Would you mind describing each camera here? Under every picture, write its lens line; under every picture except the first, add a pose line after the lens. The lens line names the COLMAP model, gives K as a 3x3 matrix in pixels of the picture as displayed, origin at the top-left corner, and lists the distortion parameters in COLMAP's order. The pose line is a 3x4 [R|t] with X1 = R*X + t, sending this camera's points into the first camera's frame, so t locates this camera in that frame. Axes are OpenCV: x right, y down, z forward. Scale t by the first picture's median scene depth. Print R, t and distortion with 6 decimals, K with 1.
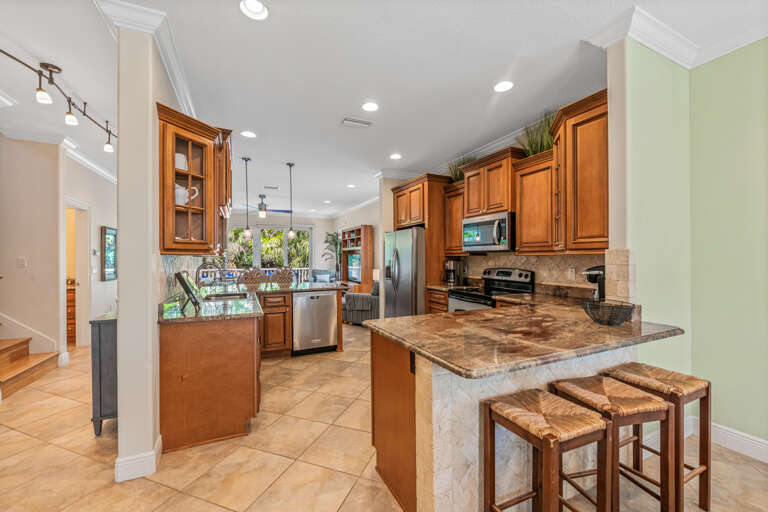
lens RADIAL K [[311.4, 0, 387.0], [0, 311.4, 246.6], [0, 0, 1]] dist [0.001075, -0.005888]
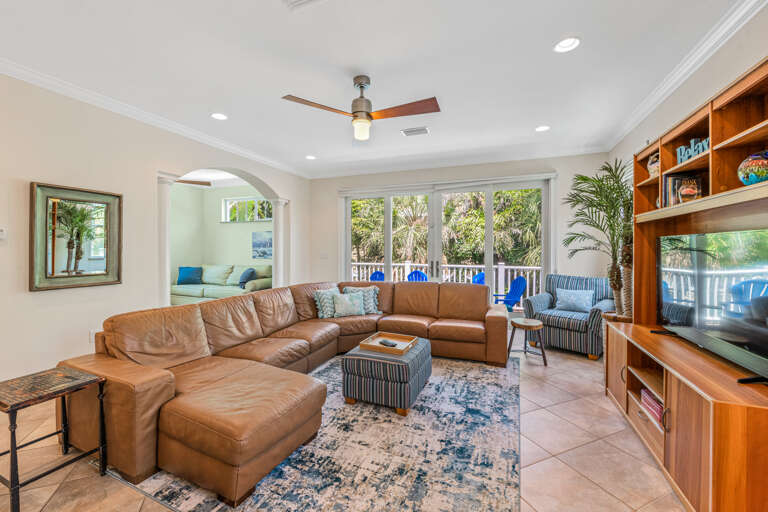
lens RADIAL K [[311.4, 0, 387.0], [0, 311.4, 246.6], [0, 0, 1]] dist [0.001075, -0.005888]
pose [[0.688451, -0.000924, -0.725283, -0.092767], [0.025017, 0.999434, 0.022474, 0.023171], [0.724852, -0.033616, 0.688084, 0.630970]]
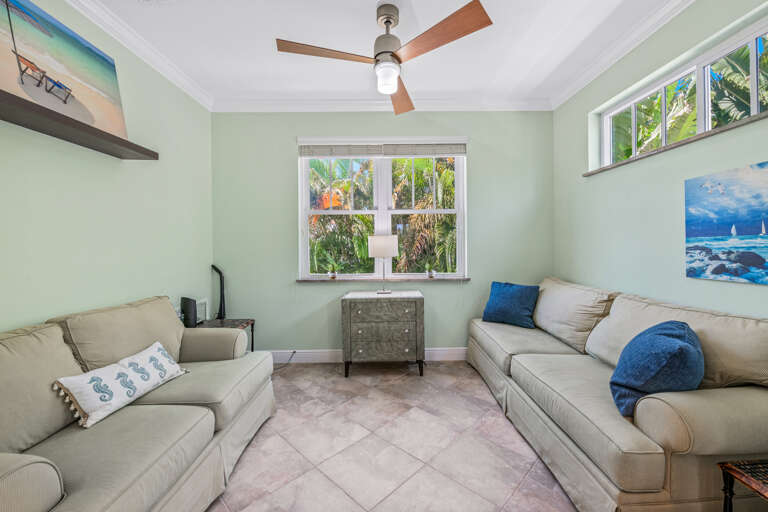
lens RADIAL K [[311.4, 0, 387.0], [0, 311.4, 246.6], [0, 0, 1]] dist [0.001075, -0.005888]
pose [[-0.427697, 0.005985, -0.903903, -0.611809], [0.043834, 0.998939, -0.014127, 0.035226], [0.902859, -0.045663, -0.427505, 0.829289]]
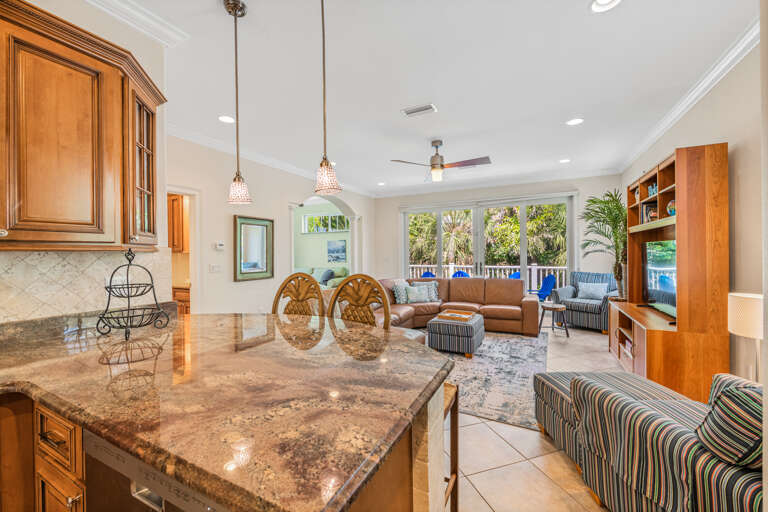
lens RADIAL K [[305.9, 0, 387.4], [0, 305.9, 252.1], [0, 0, 1]] dist [-0.000168, -0.006895]
pose [[0.614084, -0.006203, -0.789216, -0.015295], [0.040238, 0.998915, 0.023457, 0.016039], [0.788214, -0.046161, 0.613667, 0.480613]]
